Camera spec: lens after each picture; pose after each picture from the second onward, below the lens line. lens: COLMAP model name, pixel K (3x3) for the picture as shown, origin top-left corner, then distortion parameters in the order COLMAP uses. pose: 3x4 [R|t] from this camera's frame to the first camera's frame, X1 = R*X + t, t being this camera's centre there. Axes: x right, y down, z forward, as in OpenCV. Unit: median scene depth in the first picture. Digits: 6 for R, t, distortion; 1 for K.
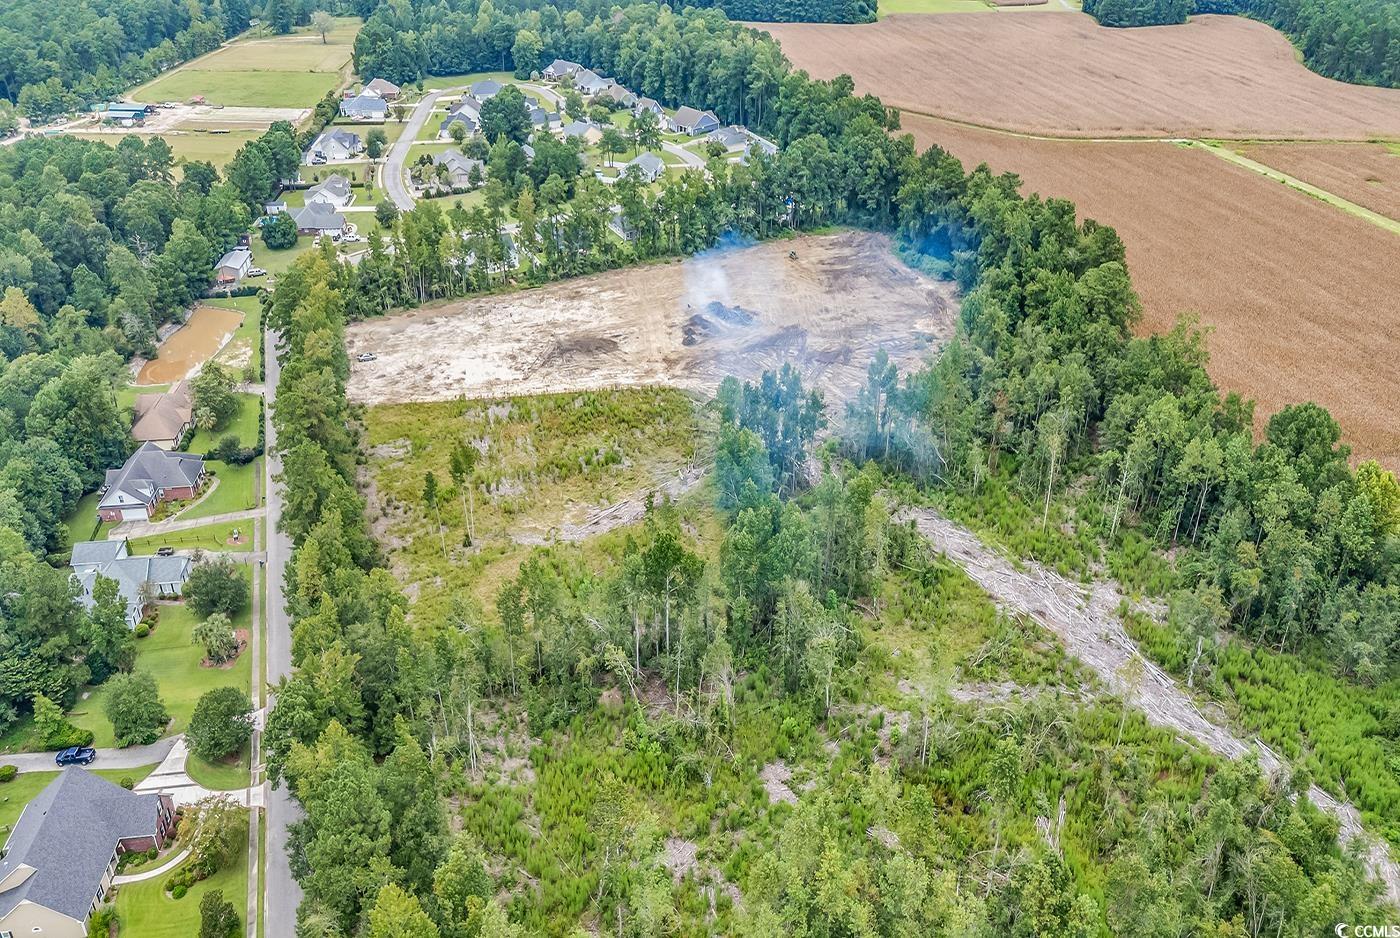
lens RADIAL K [[983.6, 0, 700.0], [0, 983.6, 479.7], [0, 0, 1]] dist [0.065126, -0.052885]
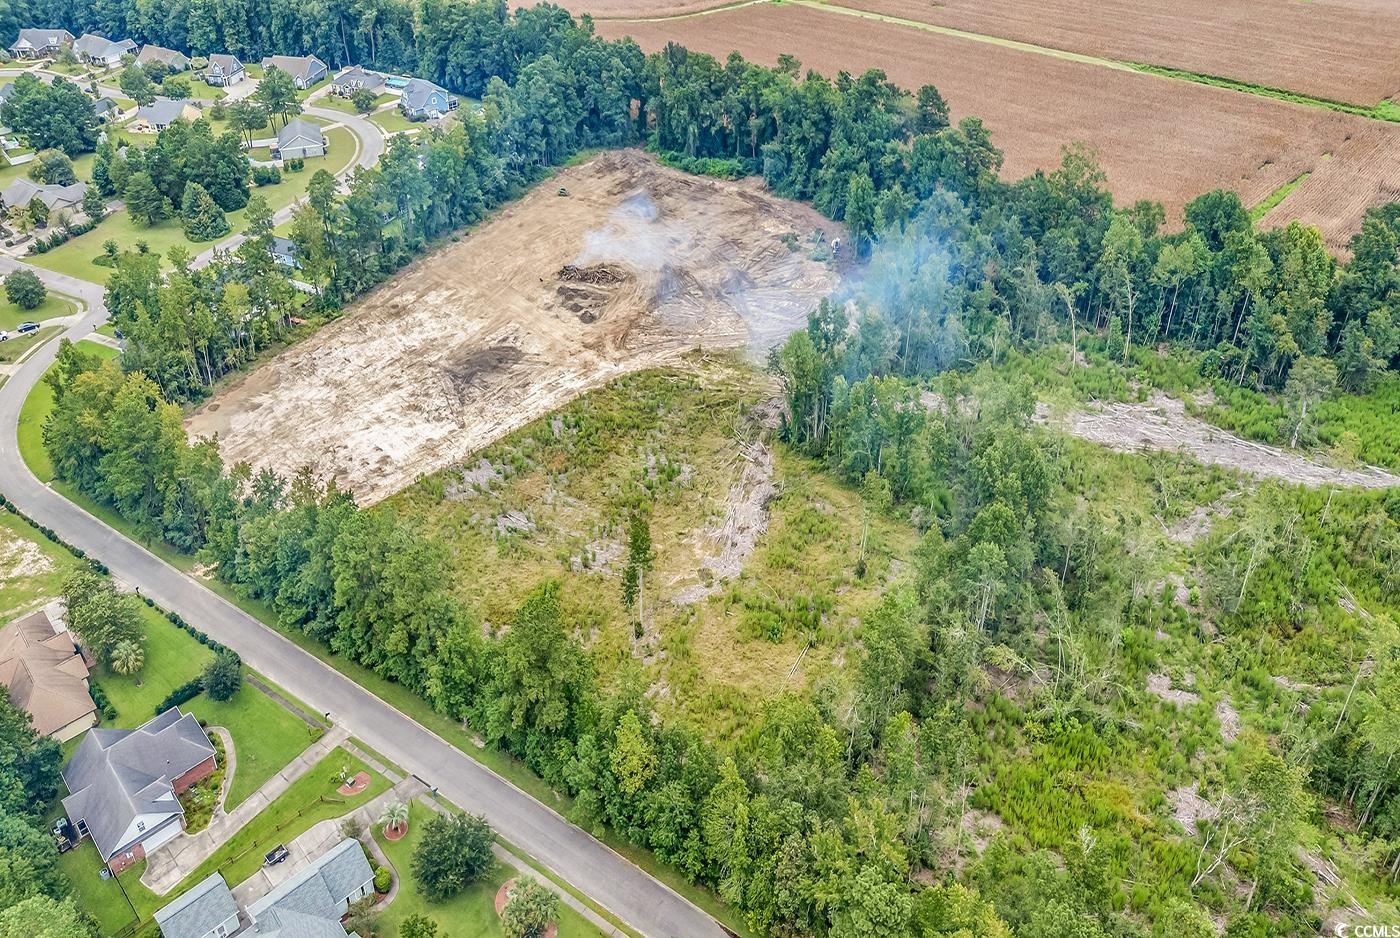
lens RADIAL K [[983.6, 0, 711.8], [0, 983.6, 452.9], [0, 0, 1]] dist [0.065126, -0.052885]
pose [[0.797445, -0.382305, 0.466824, -0.308952], [0.348622, 0.923388, 0.160679, -0.109254], [-0.492488, 0.034612, 0.869631, 0.163439]]
